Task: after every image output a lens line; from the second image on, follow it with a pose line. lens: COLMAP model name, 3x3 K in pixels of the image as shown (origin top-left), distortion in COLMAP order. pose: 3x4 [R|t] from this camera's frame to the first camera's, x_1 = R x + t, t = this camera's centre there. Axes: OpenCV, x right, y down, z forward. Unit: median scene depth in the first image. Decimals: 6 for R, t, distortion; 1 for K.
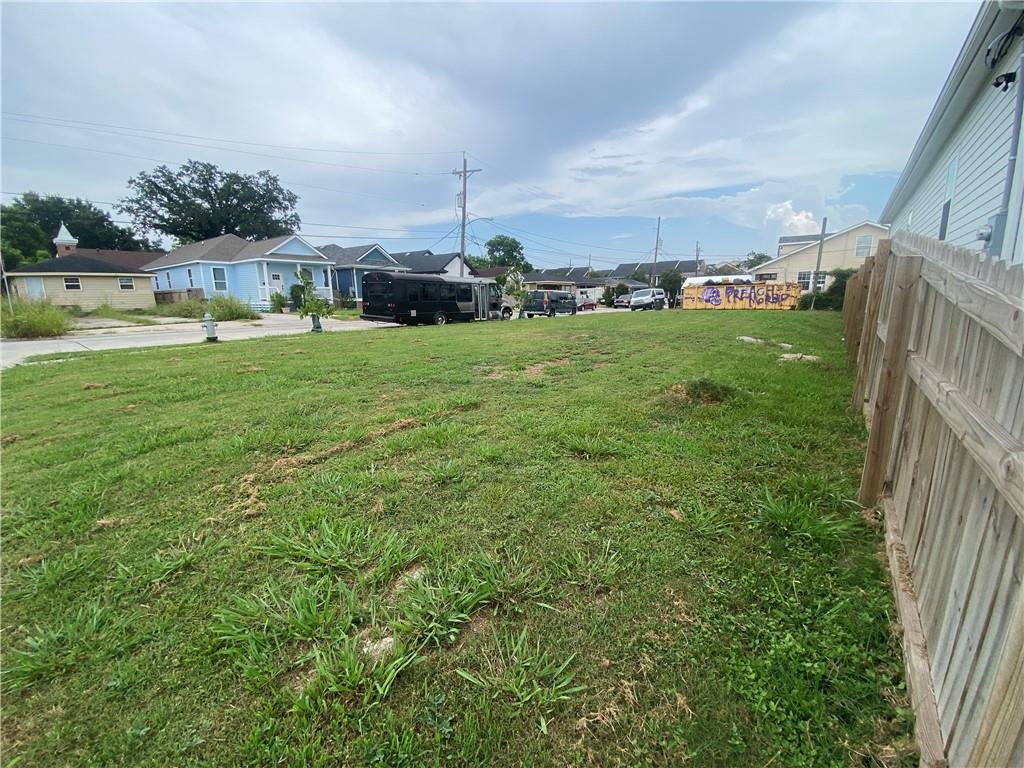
lens RADIAL K [[421.9, 0, 508.1], [0, 421.9, 390.2], [0, 0, 1]] dist [0.019731, -0.012464]
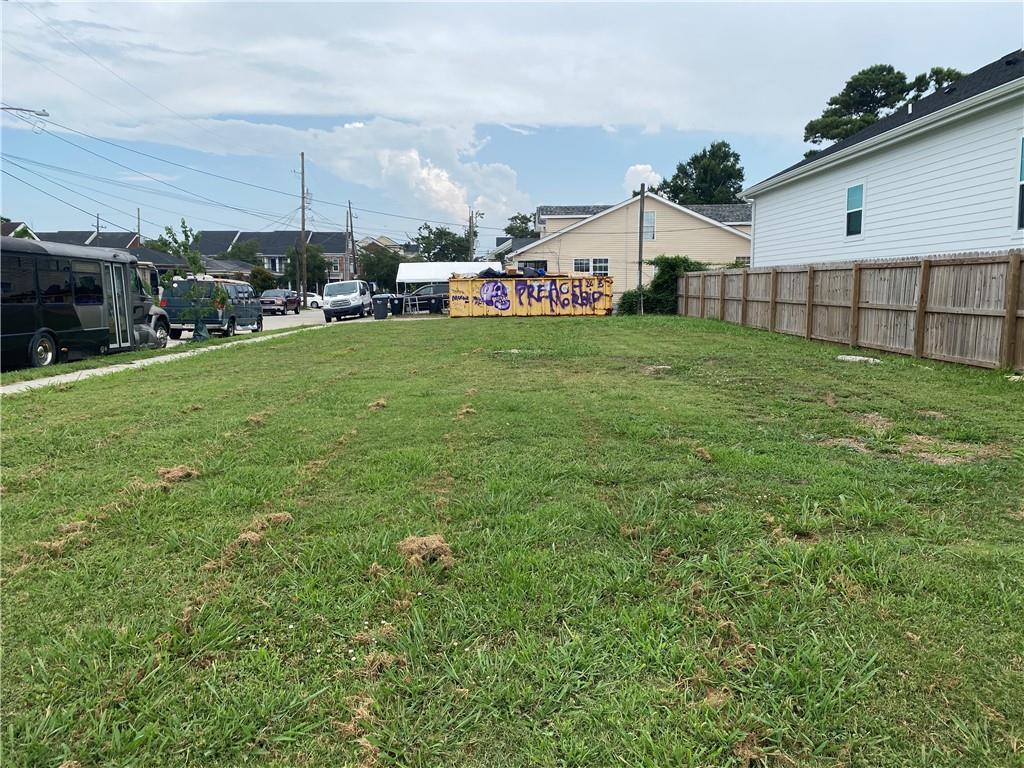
lens RADIAL K [[799.1, 0, 512.3], [0, 799.1, 389.3], [0, 0, 1]] dist [-0.001518, 0.008334]
pose [[0.782378, -0.070850, 0.618761, -0.203704], [0.131958, 0.989810, -0.053515, -0.027550], [-0.608664, 0.123520, 0.783754, 0.124338]]
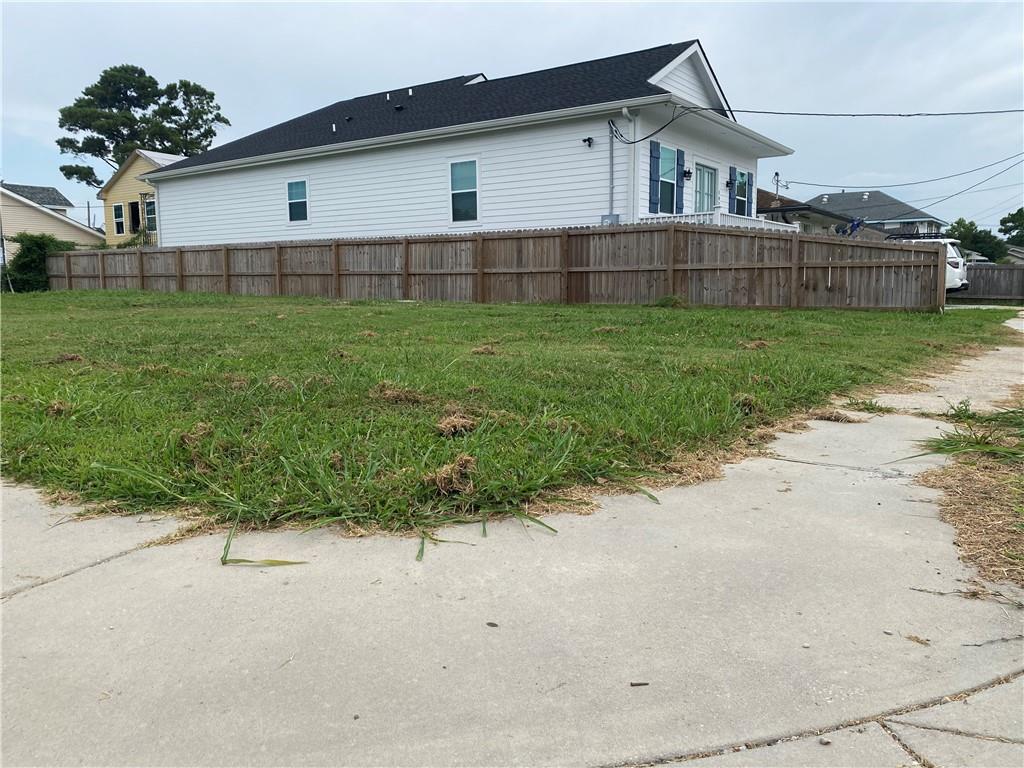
lens RADIAL K [[799.1, 0, 535.5], [0, 799.1, 387.5], [0, 0, 1]] dist [-0.001518, 0.008334]
pose [[-0.045456, -0.111385, 0.992737, -0.410048], [0.219255, 0.968420, 0.118696, -0.028846], [-0.974608, 0.223058, -0.019599, 0.265932]]
